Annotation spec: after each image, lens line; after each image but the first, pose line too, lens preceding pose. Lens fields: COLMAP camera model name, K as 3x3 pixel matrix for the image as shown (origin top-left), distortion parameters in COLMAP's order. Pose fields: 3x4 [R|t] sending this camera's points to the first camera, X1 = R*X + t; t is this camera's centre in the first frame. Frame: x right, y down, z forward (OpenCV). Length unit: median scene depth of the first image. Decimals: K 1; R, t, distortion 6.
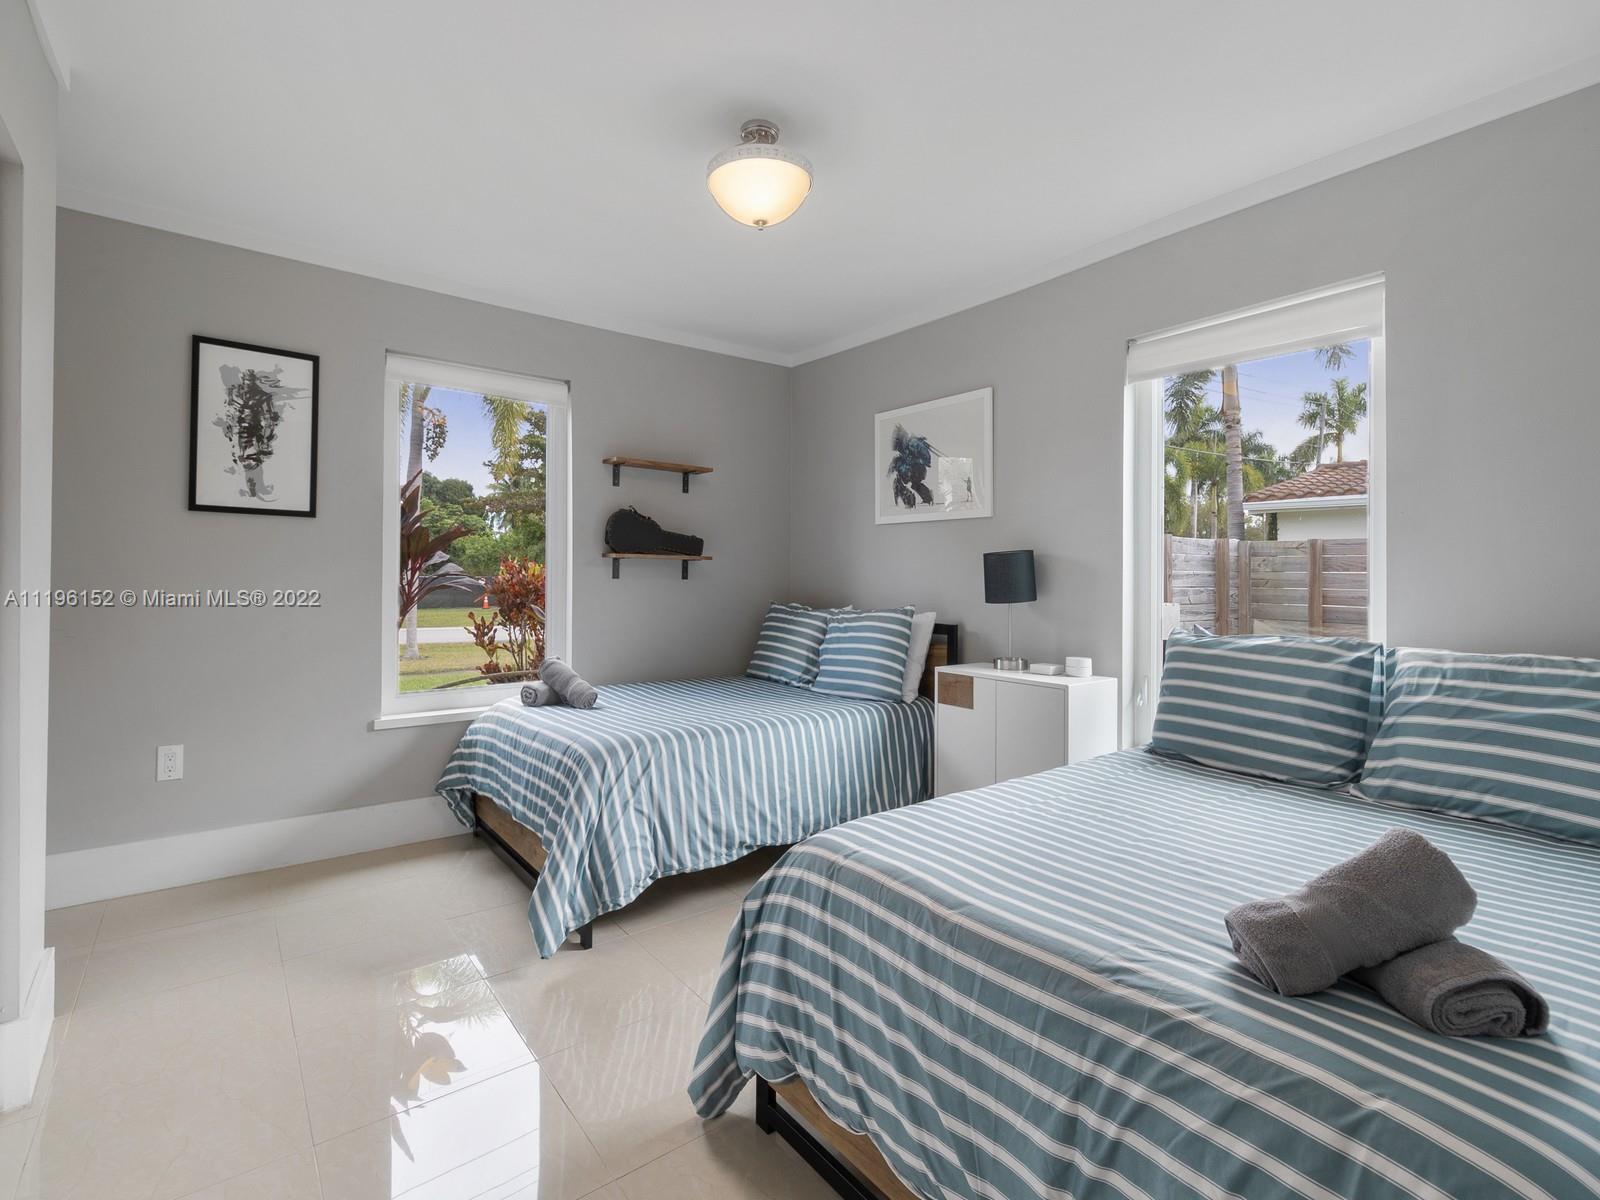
lens RADIAL K [[741.2, 0, 799.1], [0, 741.2, 597.2], [0, 0, 1]] dist [0.006309, 0.000456]
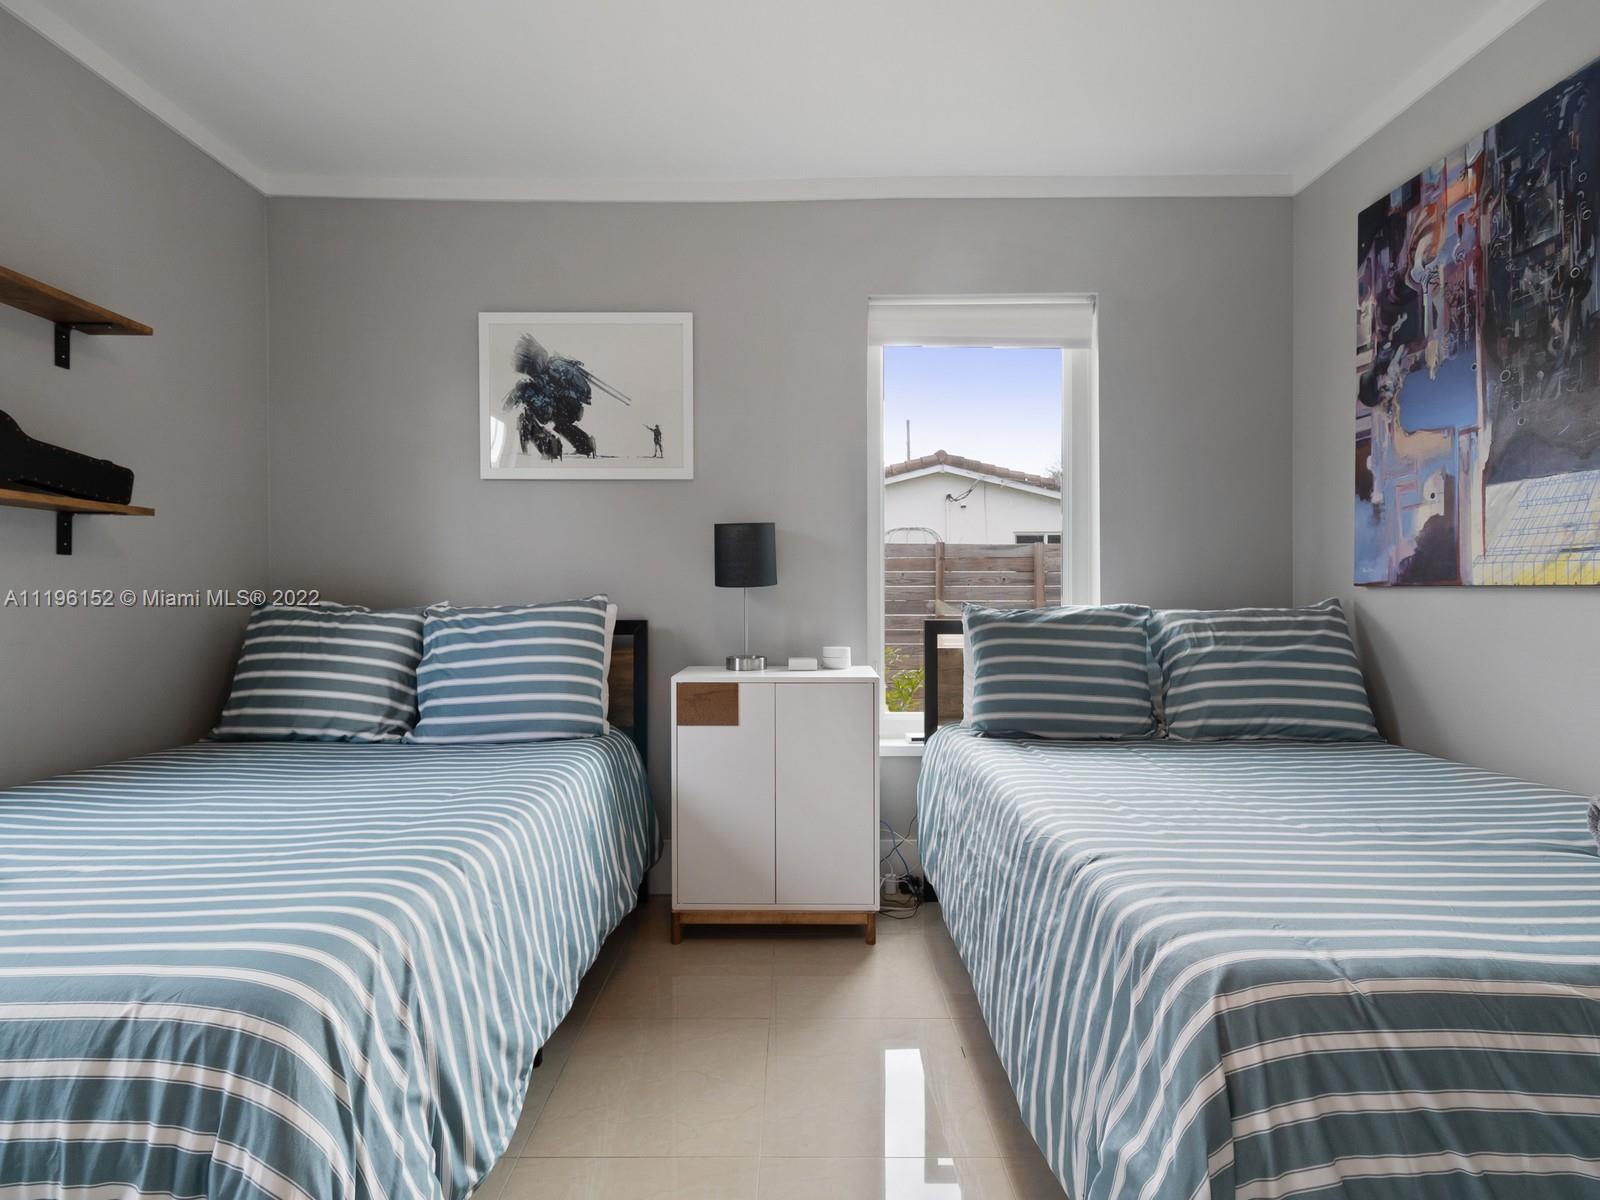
lens RADIAL K [[741.2, 0, 799.1], [0, 741.2, 597.2], [0, 0, 1]] dist [0.006309, 0.000456]
pose [[0.617726, -0.019558, 0.786150, -0.265963], [0.027153, 0.999625, 0.003533, 0.014980], [-0.785925, 0.019164, 0.618025, 0.392058]]
